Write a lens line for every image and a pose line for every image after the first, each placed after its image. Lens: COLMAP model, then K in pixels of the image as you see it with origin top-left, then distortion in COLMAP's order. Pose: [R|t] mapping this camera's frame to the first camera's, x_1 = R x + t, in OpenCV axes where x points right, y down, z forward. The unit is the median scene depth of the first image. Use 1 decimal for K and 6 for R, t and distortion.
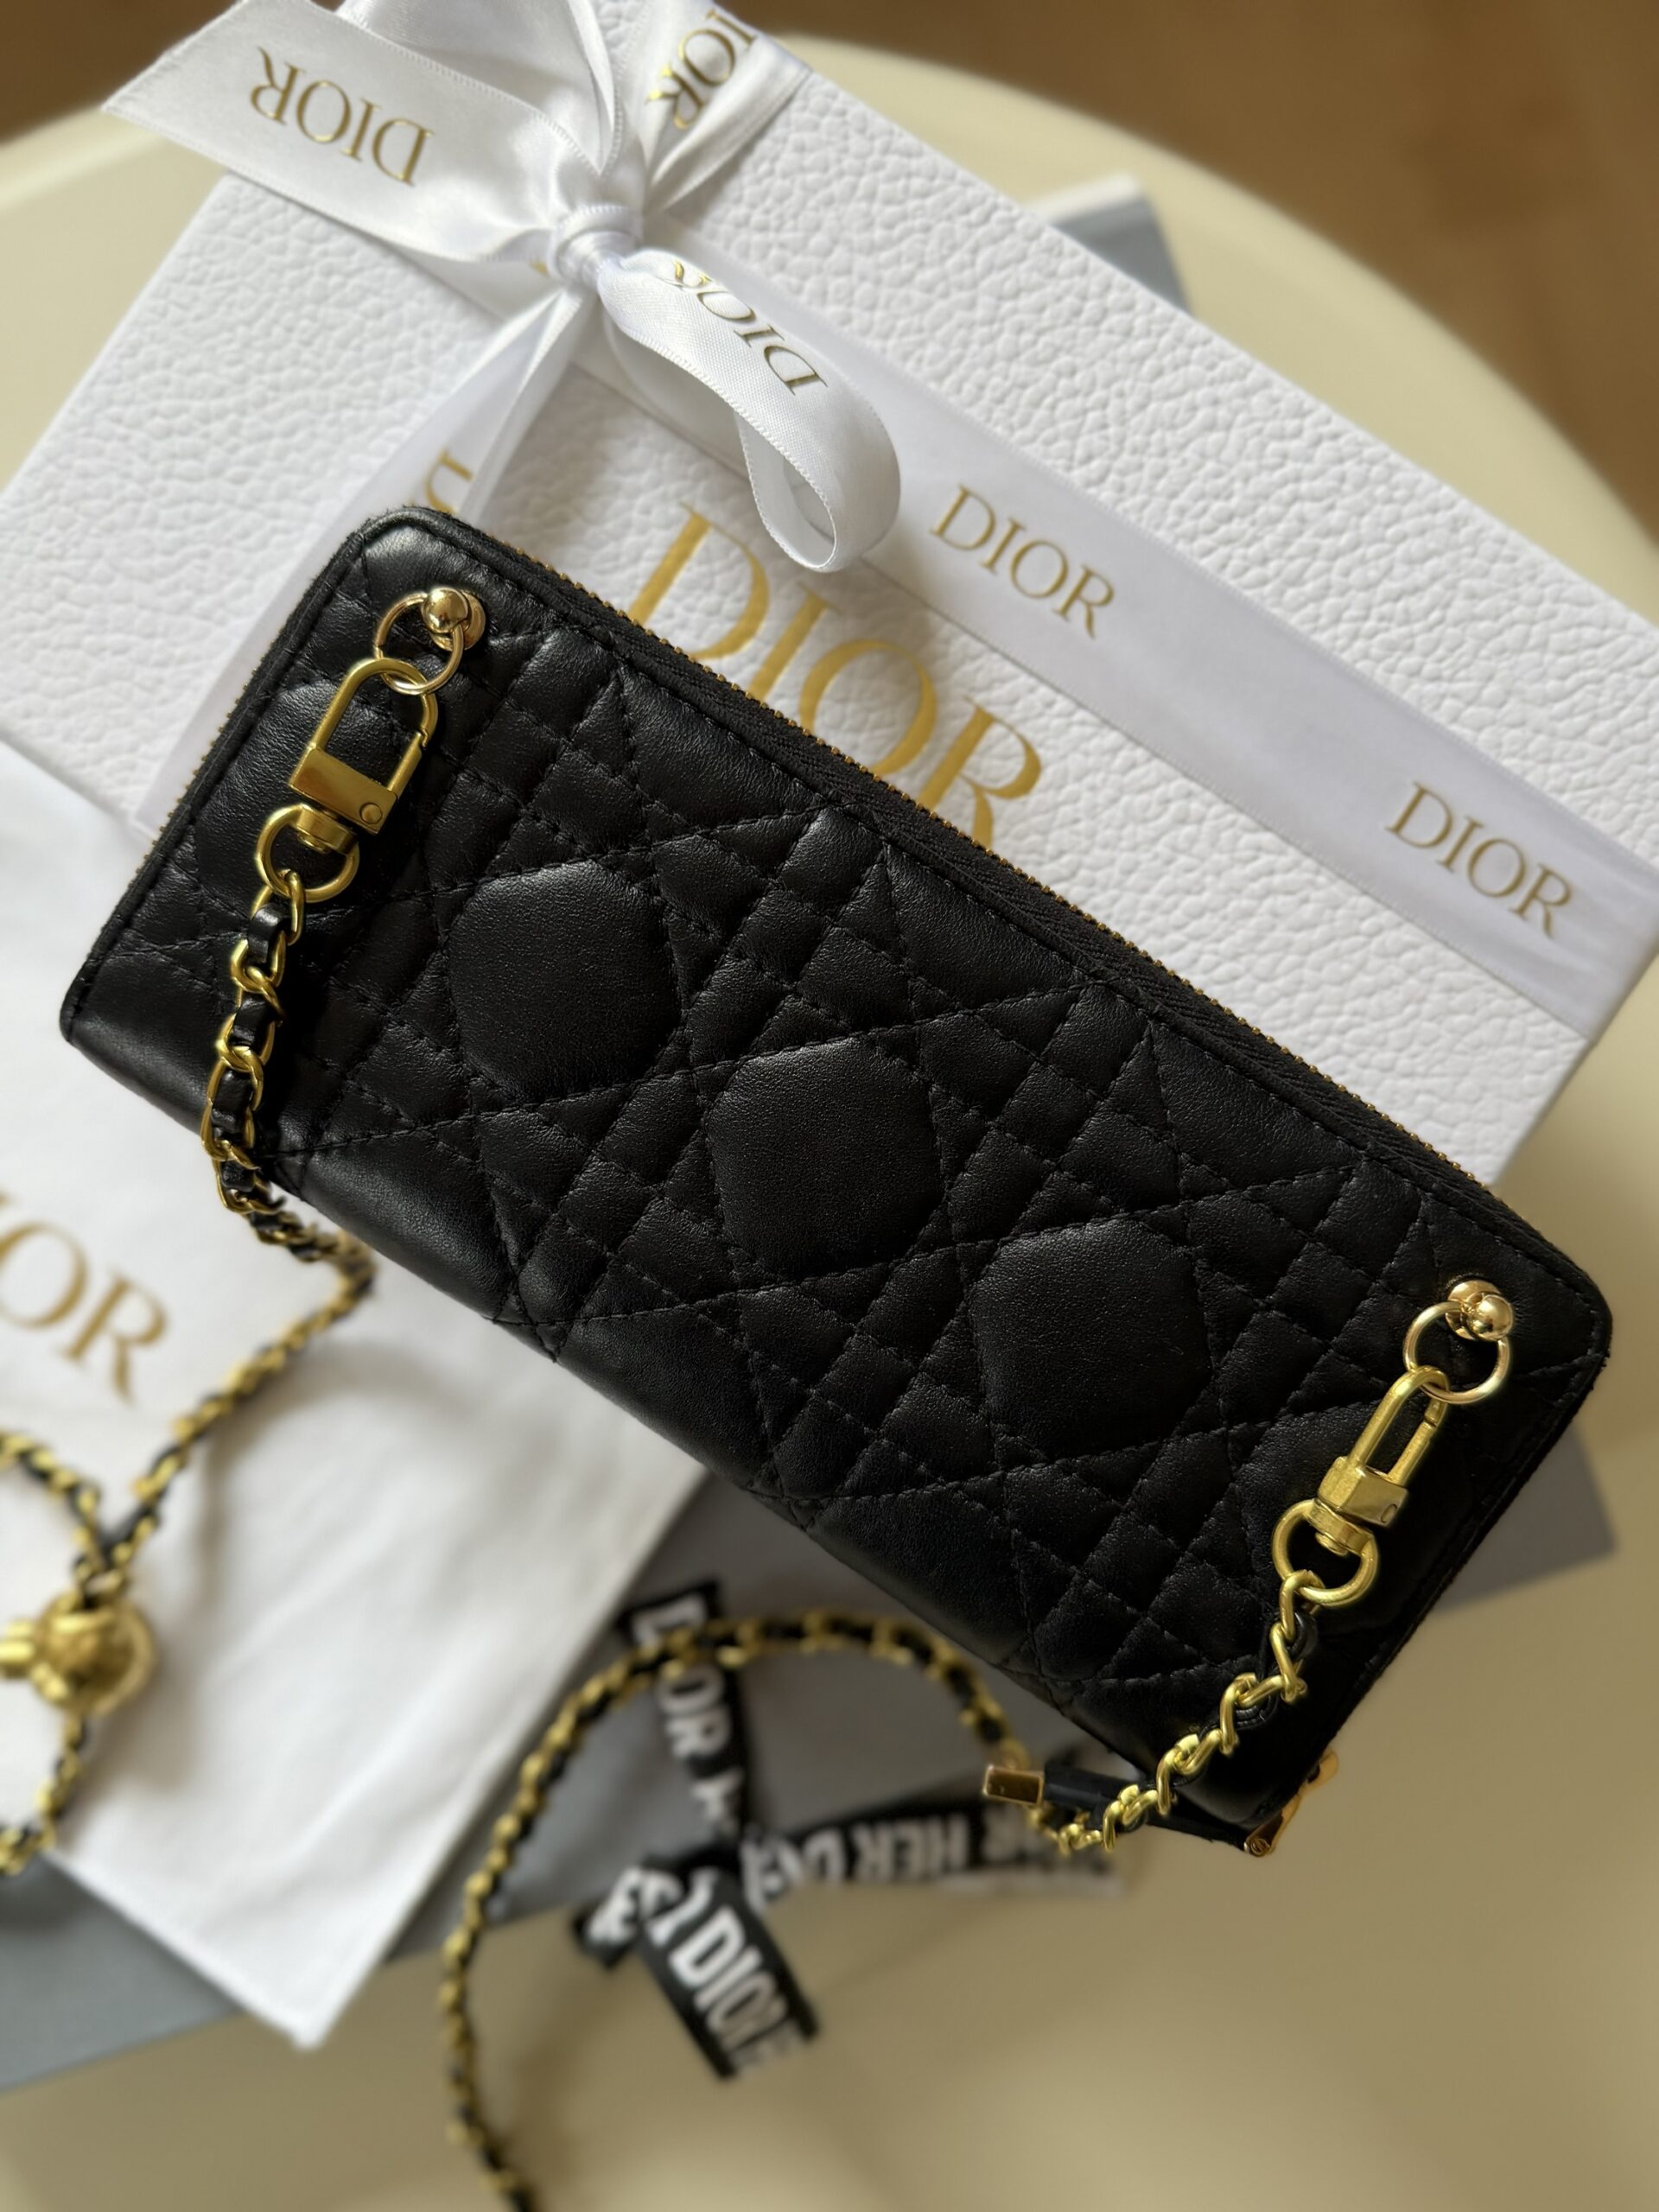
lens RADIAL K [[1672.5, 0, 829.5], [0, 1672.5, 1106.0], [0, 0, 1]] dist [0.221827, -0.617103]
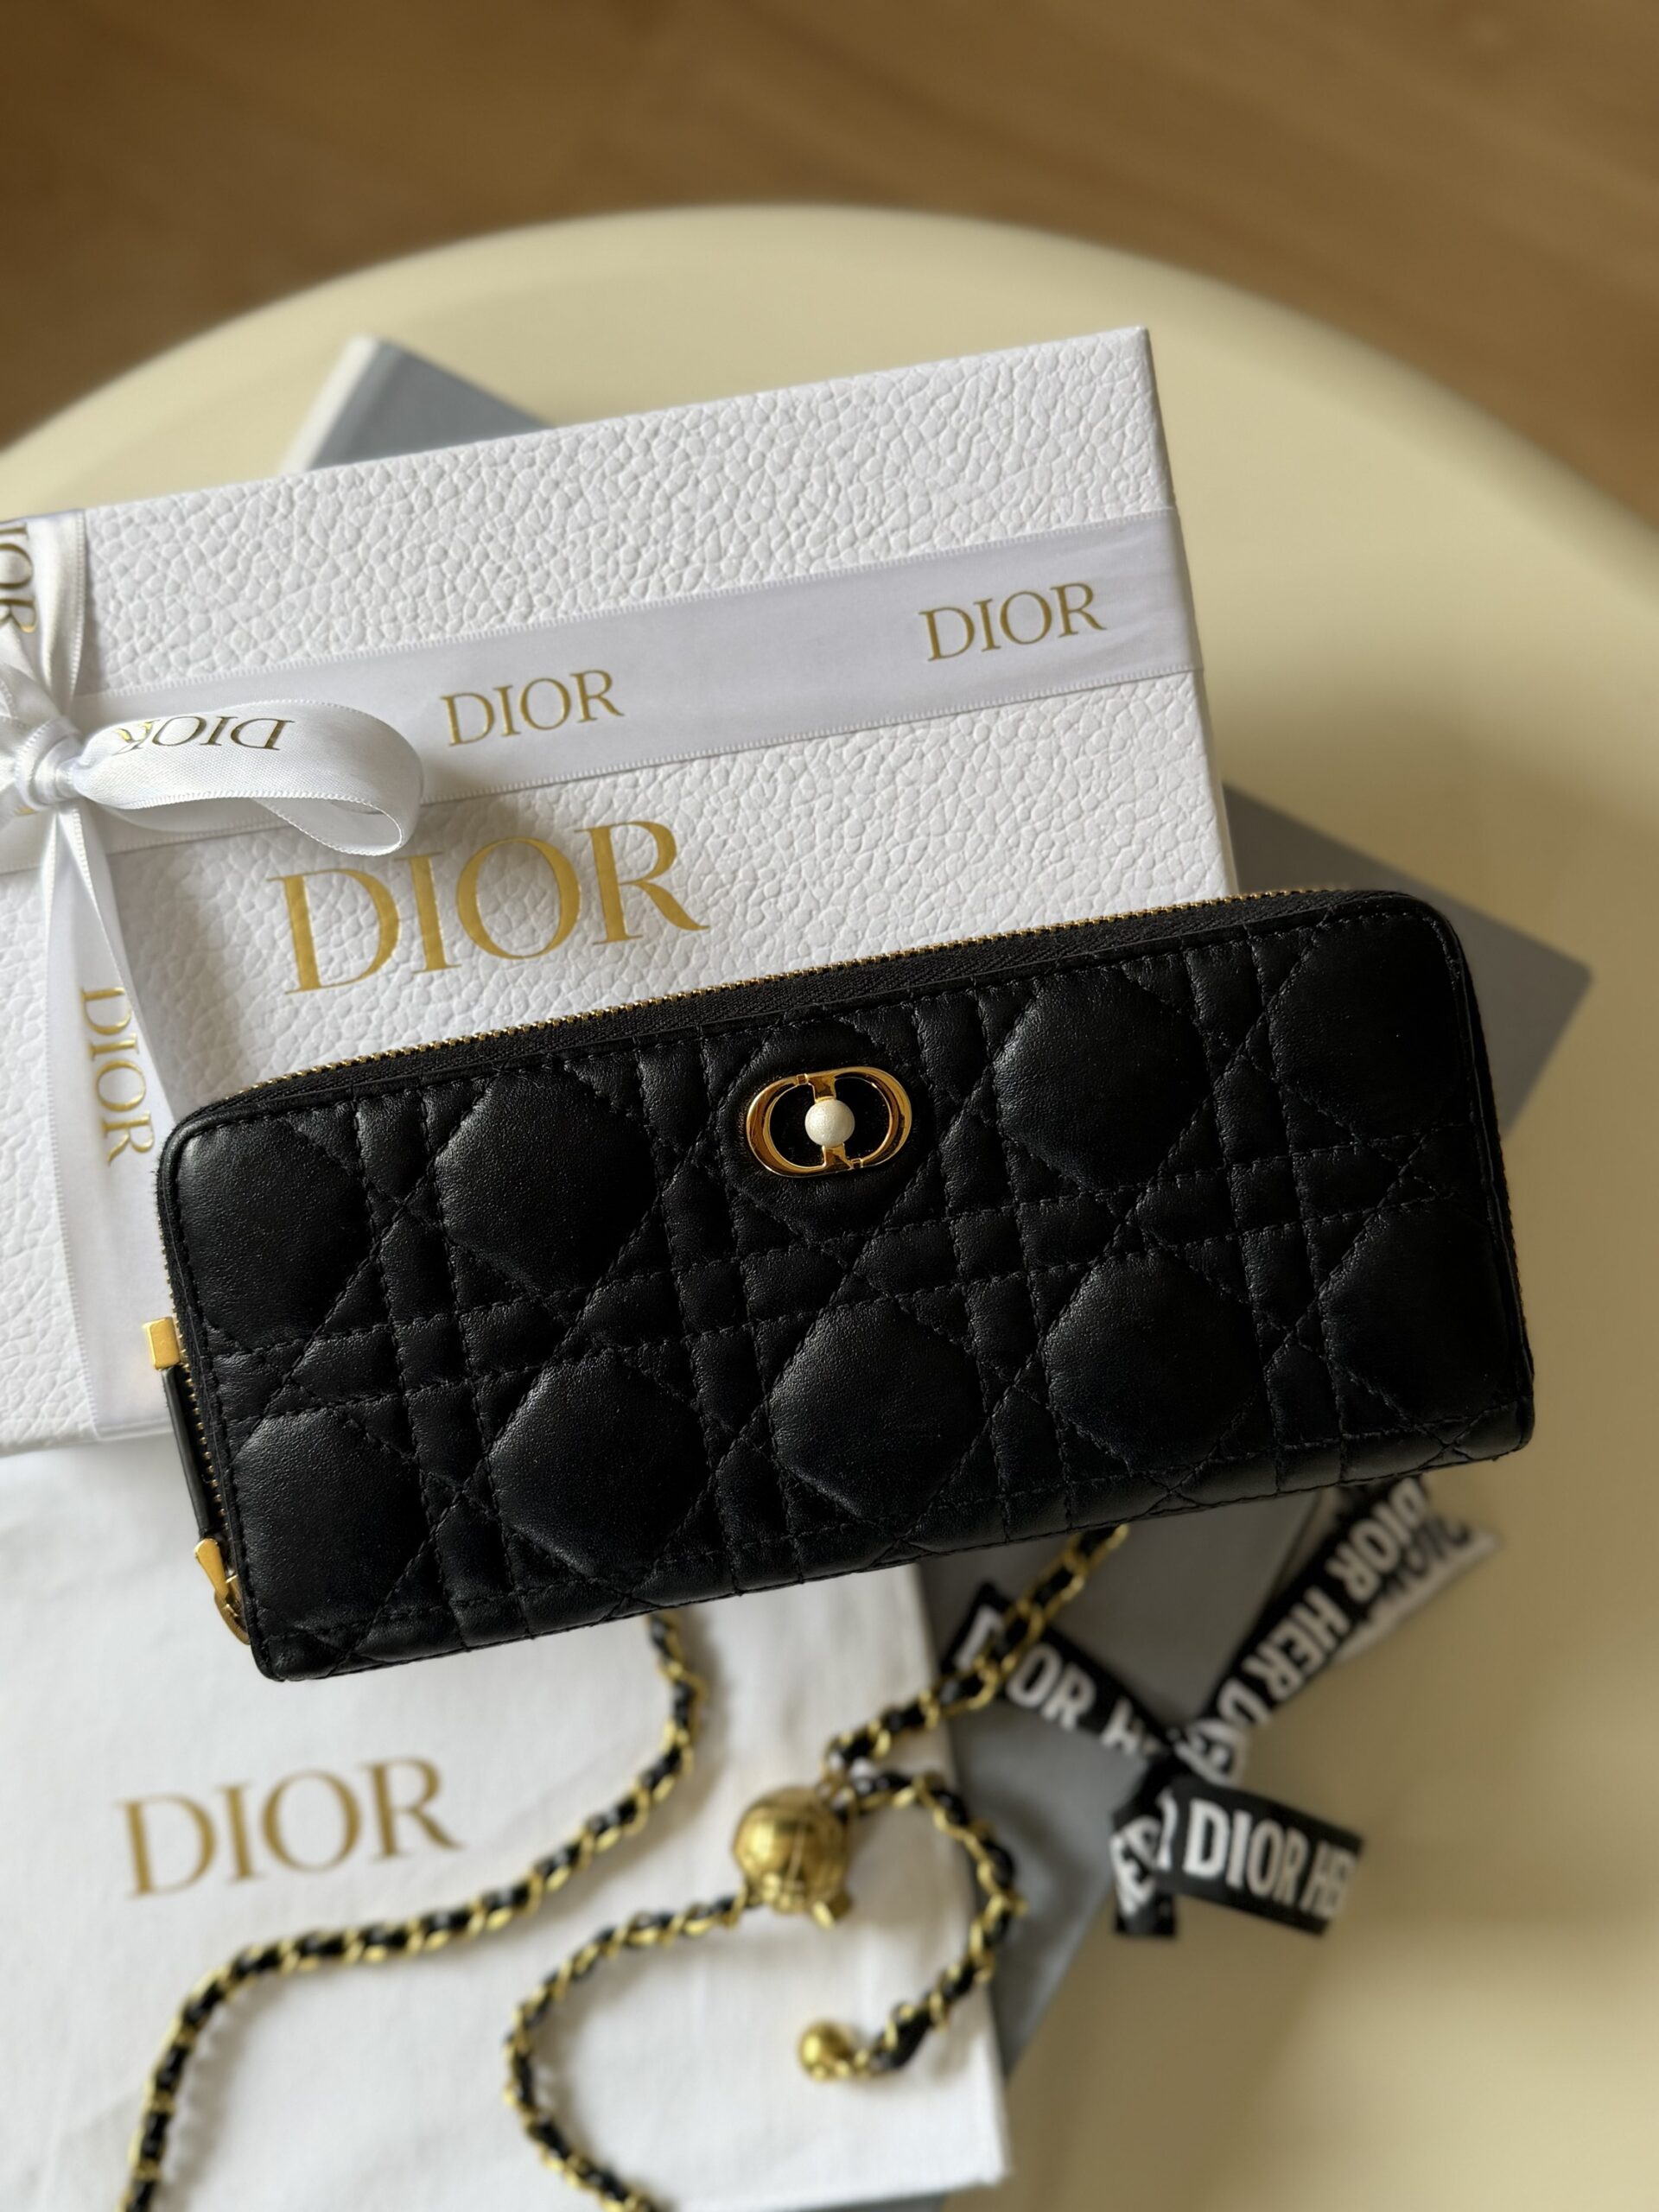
lens RADIAL K [[2009.2, 0, 829.5], [0, 2009.2, 1106.0], [0, 0, 1]] dist [0.222215, -0.615112]
pose [[0.726853, -0.686659, 0.013559, 0.059613], [0.686752, 0.726451, -0.025306, 0.038052], [0.007527, 0.027706, 0.999588, -0.322718]]
